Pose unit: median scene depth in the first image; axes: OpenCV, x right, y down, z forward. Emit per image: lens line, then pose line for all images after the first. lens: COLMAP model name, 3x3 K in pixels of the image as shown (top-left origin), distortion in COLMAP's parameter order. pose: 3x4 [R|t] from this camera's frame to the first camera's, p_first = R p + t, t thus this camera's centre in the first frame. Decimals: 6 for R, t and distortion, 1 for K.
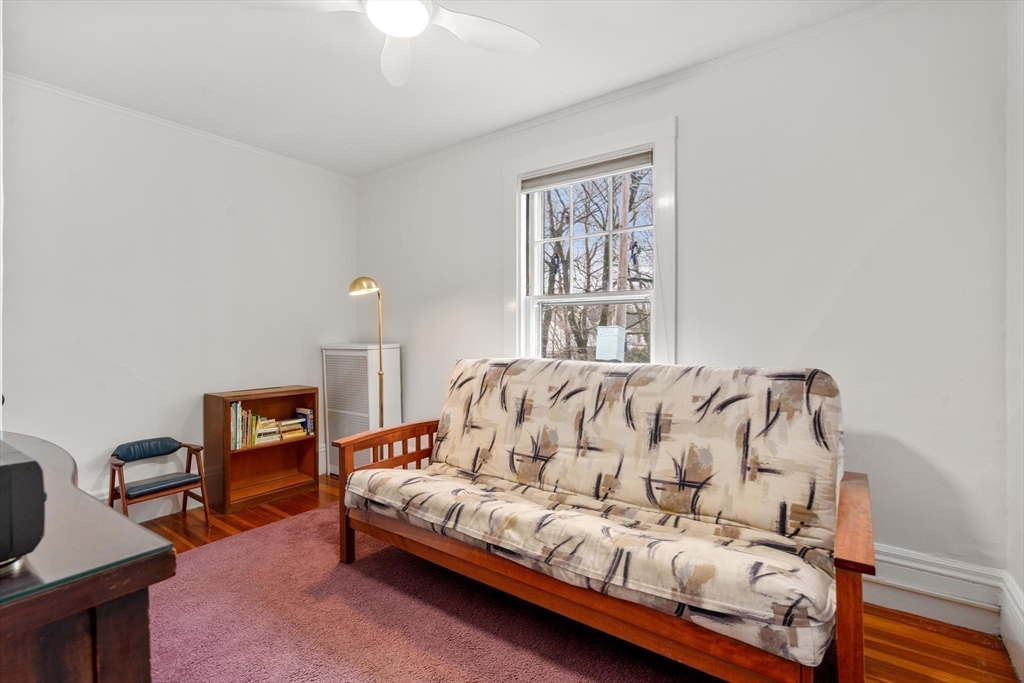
lens RADIAL K [[471.9, 0, 514.4], [0, 471.9, 334.9], [0, 0, 1]] dist [-0.001778, 0.002126]
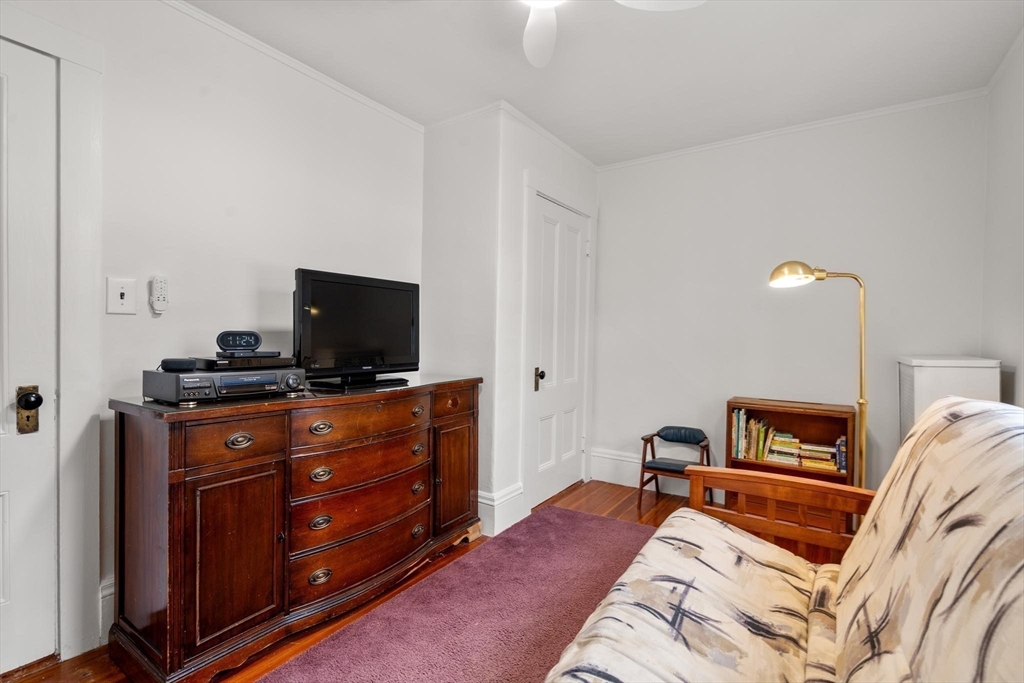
lens RADIAL K [[471.9, 0, 514.2], [0, 471.9, 341.9], [0, 0, 1]] dist [-0.001778, 0.002126]
pose [[0.041460, 0.023042, -0.998874, 0.343343], [-0.017855, 0.999591, 0.022318, -0.007138], [0.998981, 0.016909, 0.041854, 0.496583]]
